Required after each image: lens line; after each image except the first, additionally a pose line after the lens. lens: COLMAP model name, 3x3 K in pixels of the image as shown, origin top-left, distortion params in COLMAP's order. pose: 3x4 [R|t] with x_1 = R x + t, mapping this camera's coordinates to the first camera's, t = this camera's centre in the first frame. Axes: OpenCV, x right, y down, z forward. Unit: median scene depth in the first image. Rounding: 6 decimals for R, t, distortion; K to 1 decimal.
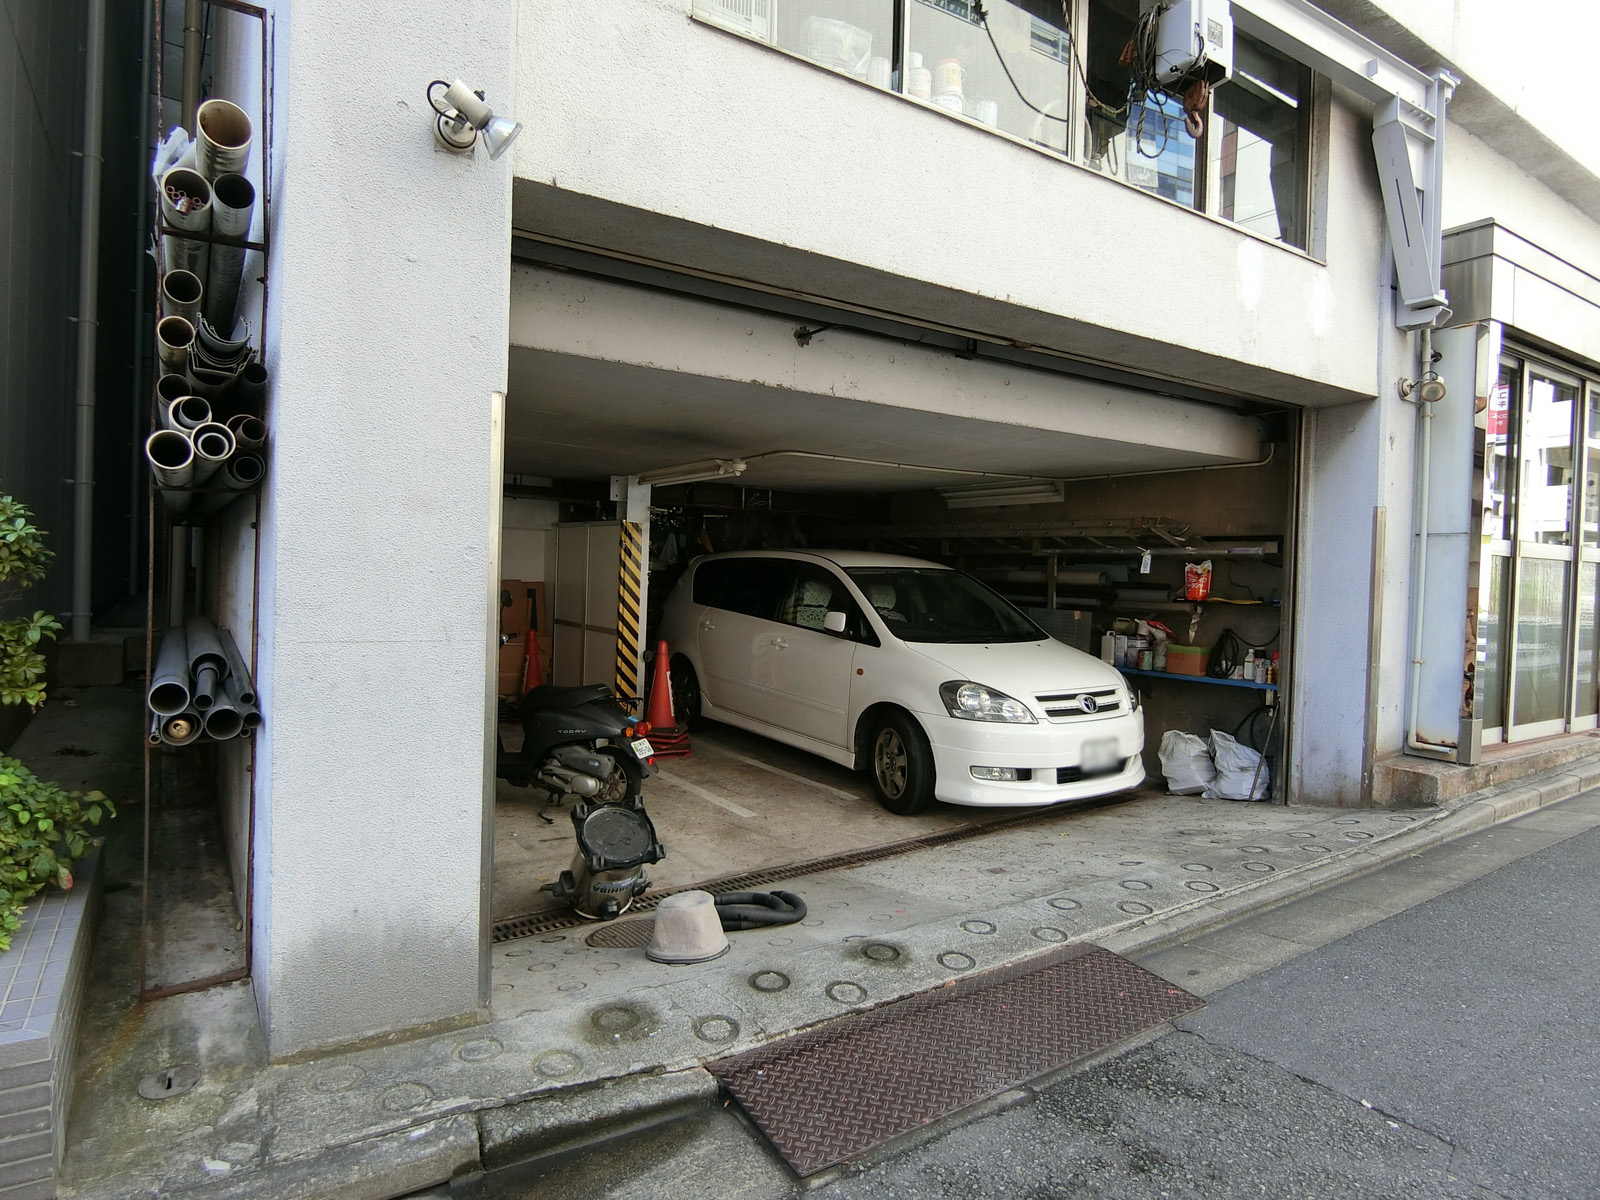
lens RADIAL K [[872.6, 0, 800.0], [0, 872.6, 600.0], [0, 0, 1]] dist [-0.028736, 0.000996]
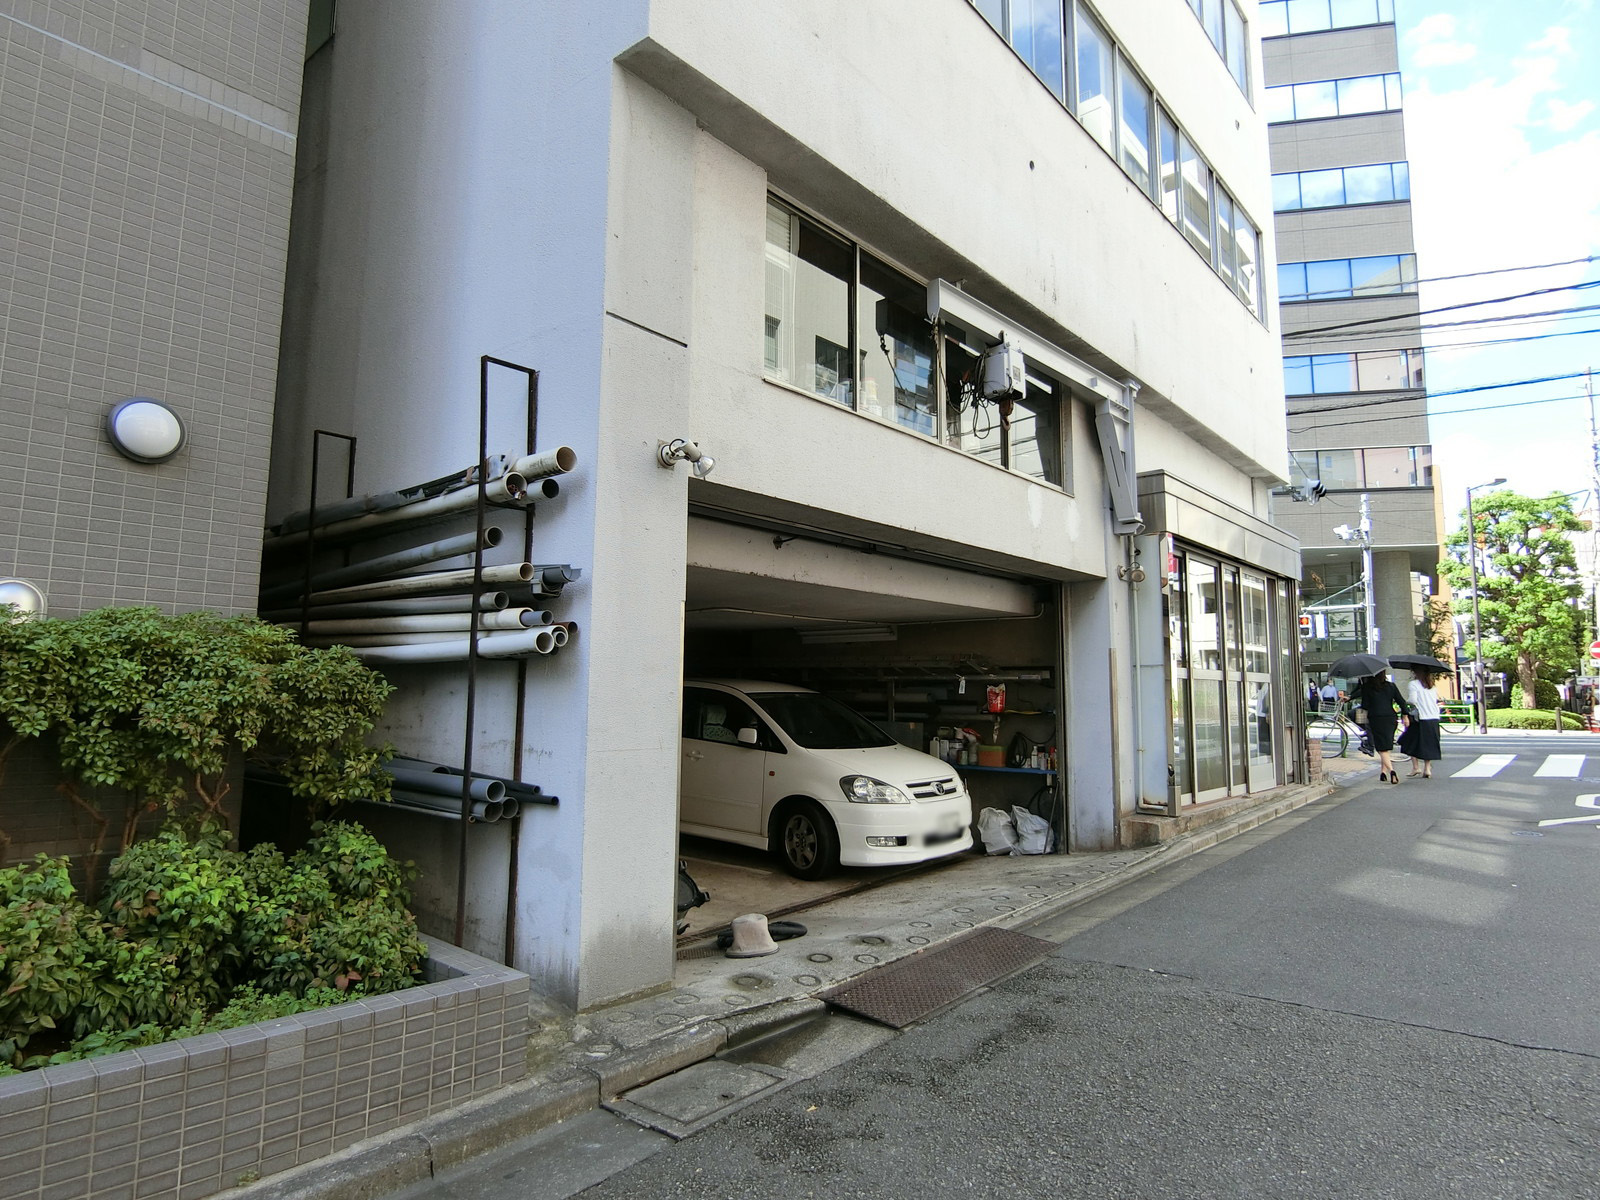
lens RADIAL K [[872.6, 0, 800.0], [0, 872.6, 600.0], [0, 0, 1]] dist [-0.028736, 0.000996]
pose [[0.961943, 0.011878, 0.272991, -0.279482], [0.024637, 0.991215, -0.129943, -0.005512], [-0.272136, 0.131723, 0.953200, -0.329725]]
